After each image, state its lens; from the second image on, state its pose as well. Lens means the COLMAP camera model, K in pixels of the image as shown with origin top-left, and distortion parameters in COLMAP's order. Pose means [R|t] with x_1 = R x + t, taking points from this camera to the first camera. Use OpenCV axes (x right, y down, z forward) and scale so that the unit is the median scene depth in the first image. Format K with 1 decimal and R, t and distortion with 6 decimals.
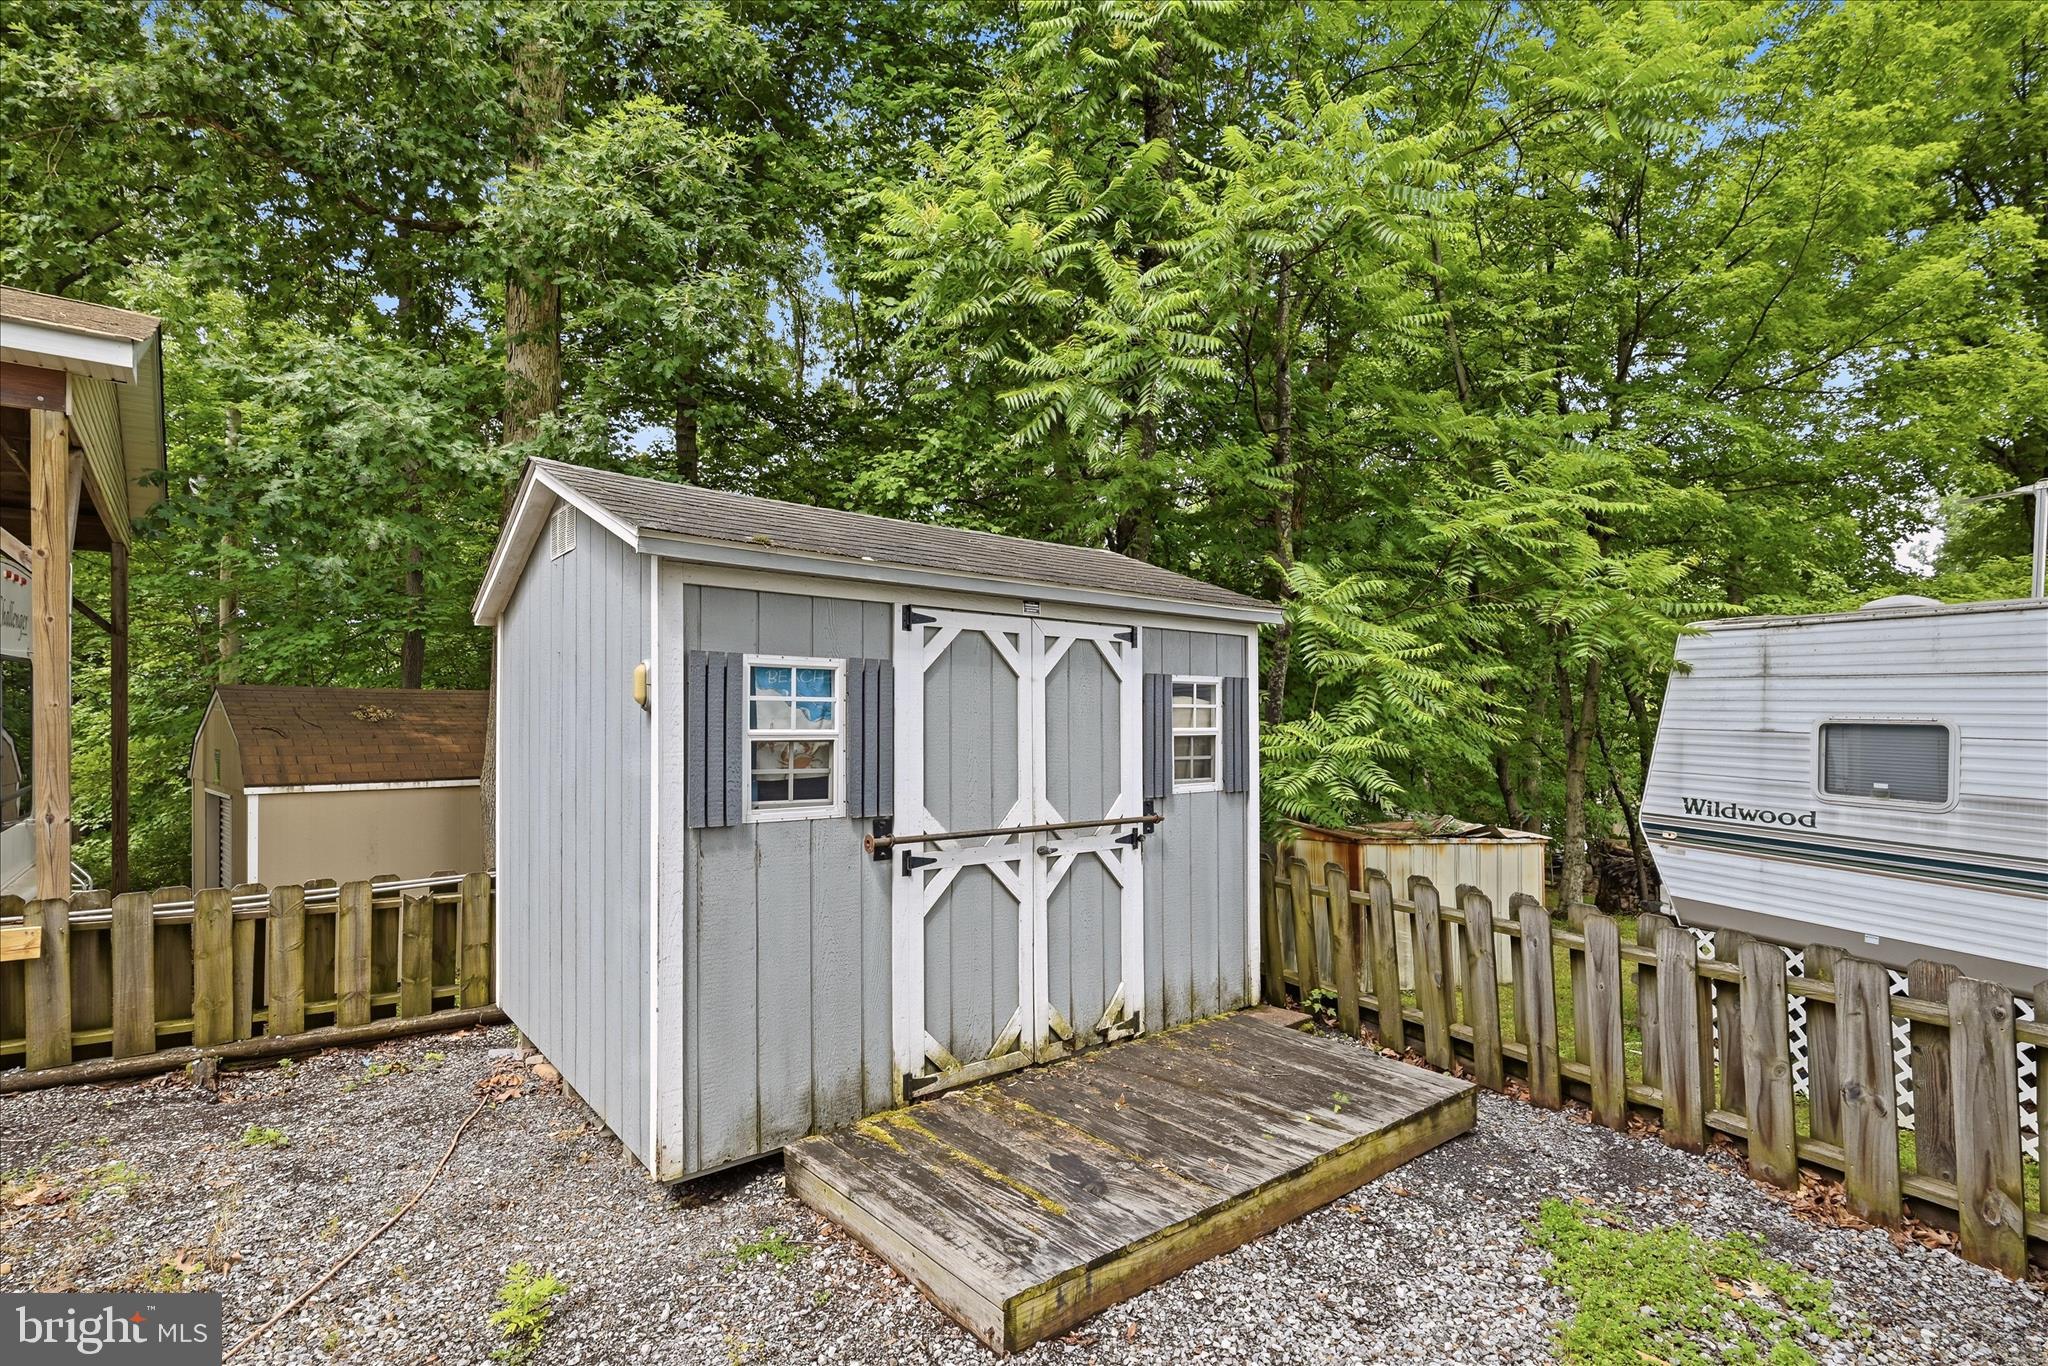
lens RADIAL K [[1004.6, 0, 1057.3], [0, 1004.6, 720.7], [0, 0, 1]] dist [-0.001237, 0.000744]
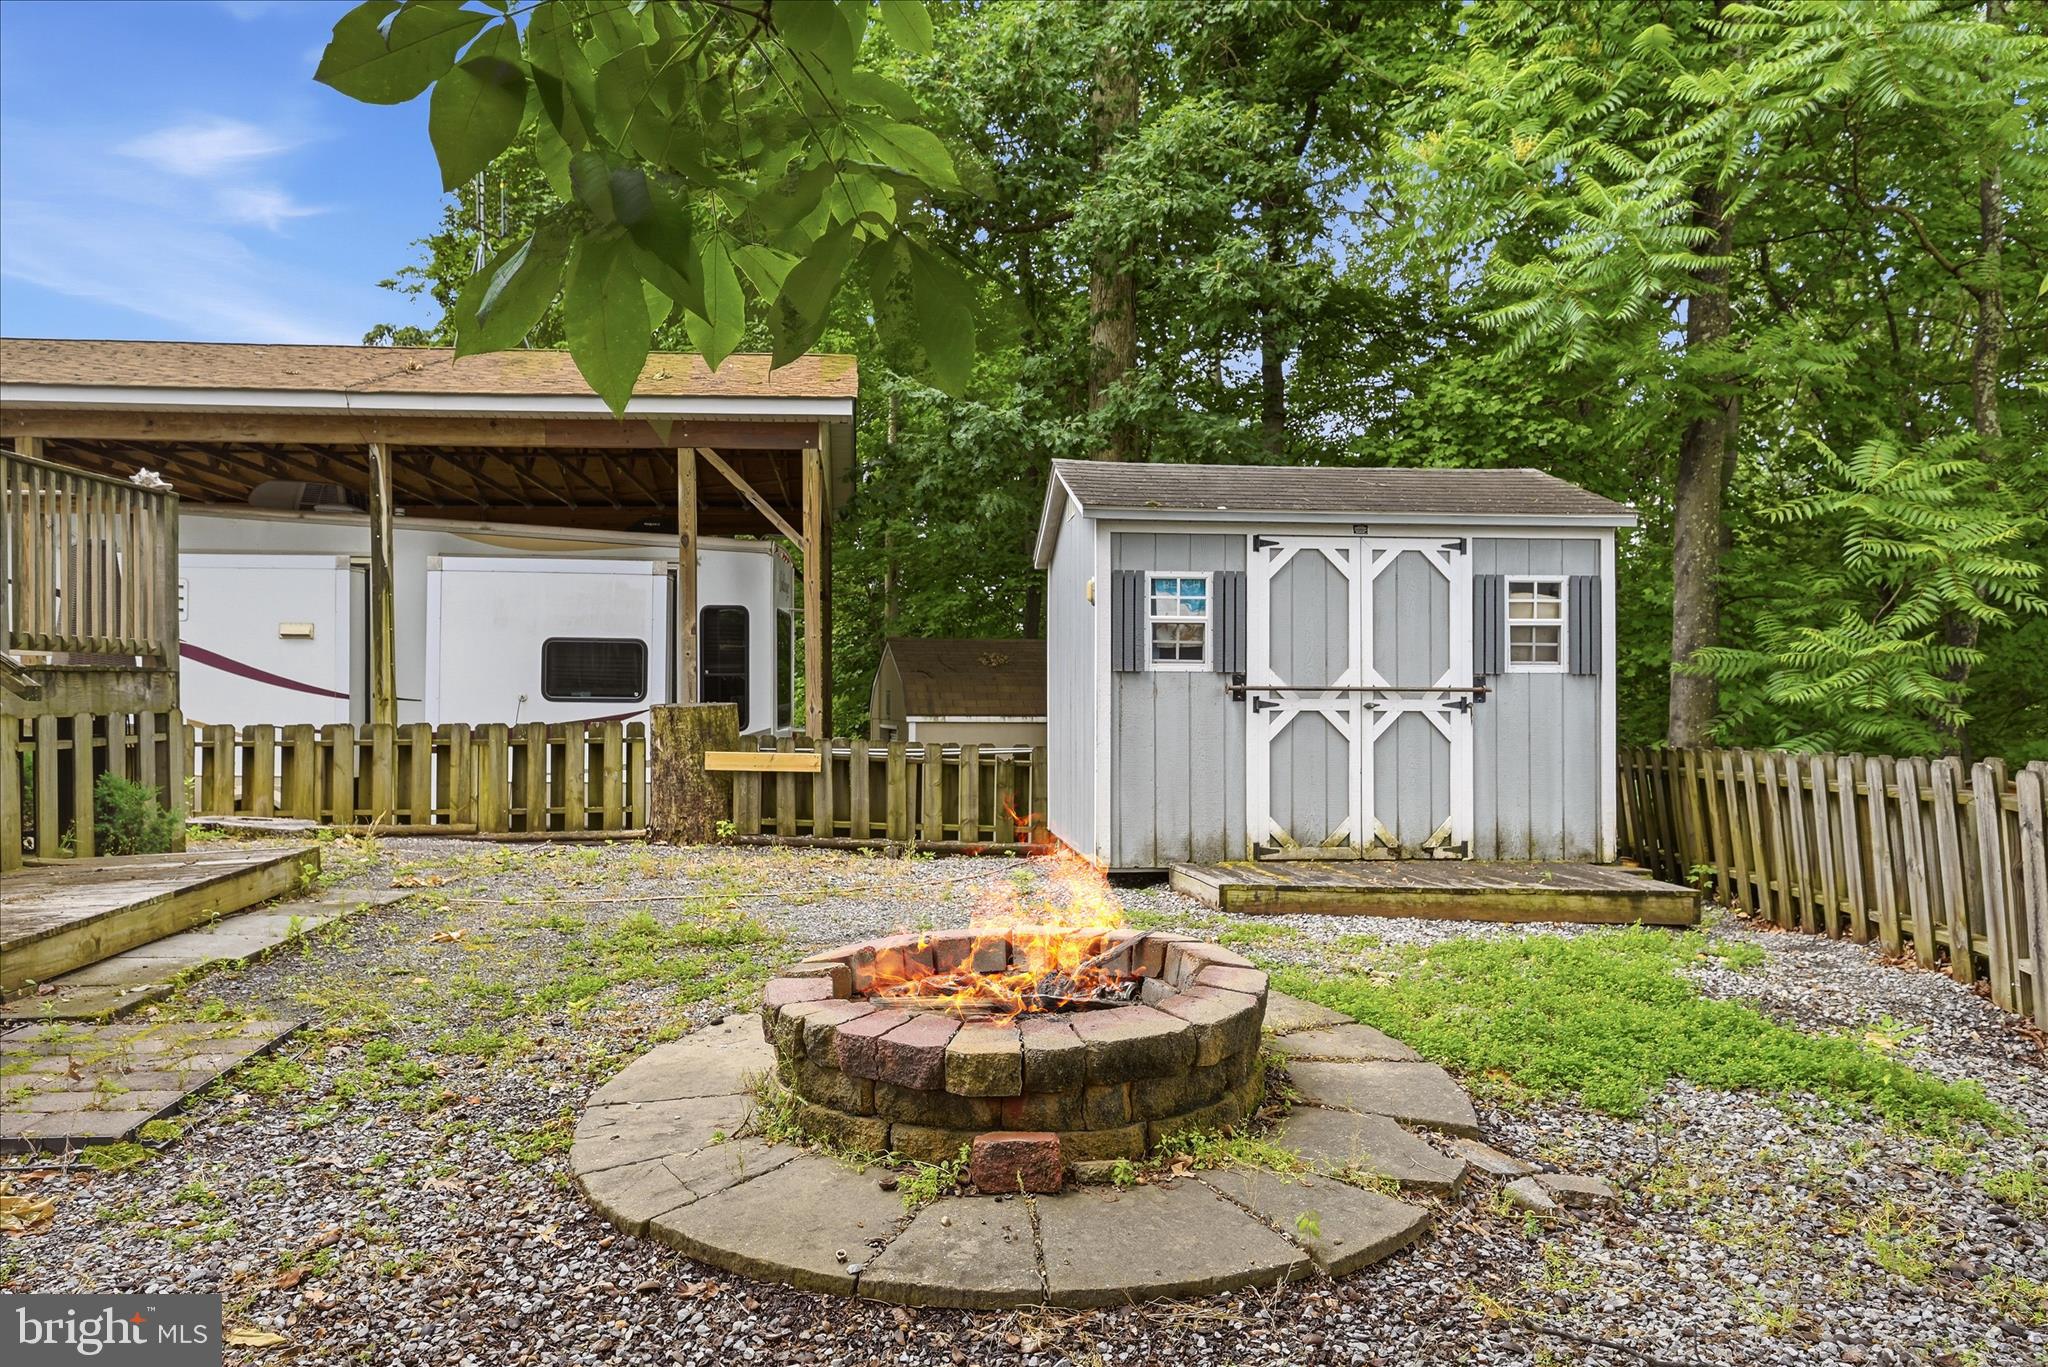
lens RADIAL K [[1366.4, 0, 948.7], [0, 1366.4, 684.8], [0, 0, 1]] dist [-0.018457, 0.002604]
pose [[0.800408, -0.005352, -0.599432, 0.606020], [-0.000017, 0.999960, -0.008951, 0.110574], [0.599456, 0.007175, 0.800376, -0.790368]]
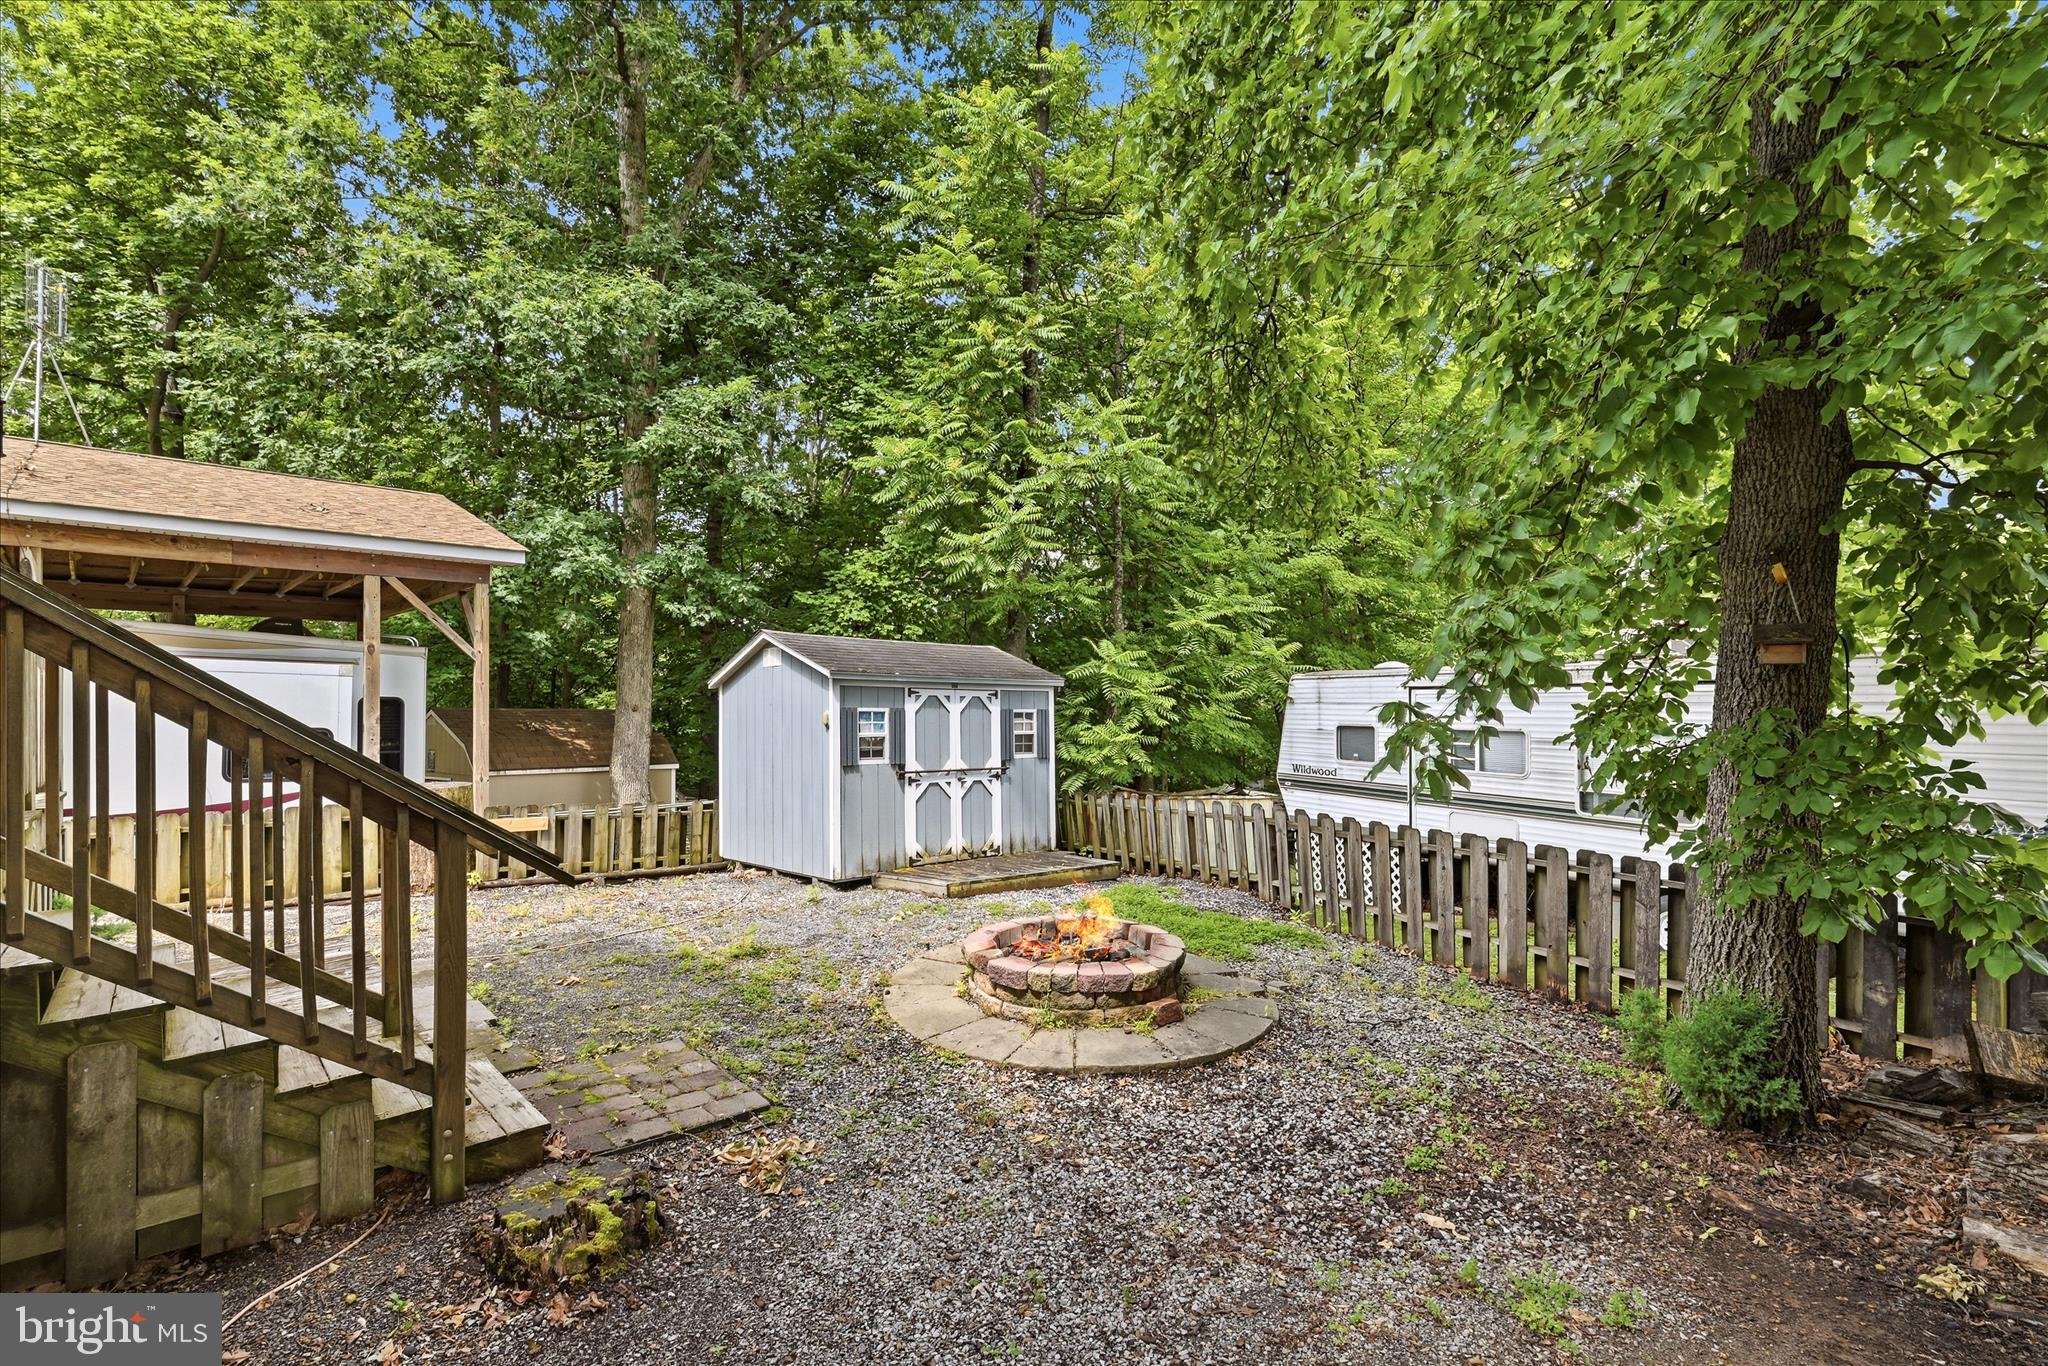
lens RADIAL K [[925.6, 0, 1022.2], [0, 925.6, 711.3], [0, 0, 1]] dist [-0.003370, -0.000322]
pose [[0.999248, -0.007556, 0.038040, 0.054265], [0.007996, 0.999903, -0.011434, -0.015802], [-0.037950, 0.011730, 0.999211, -1.324292]]
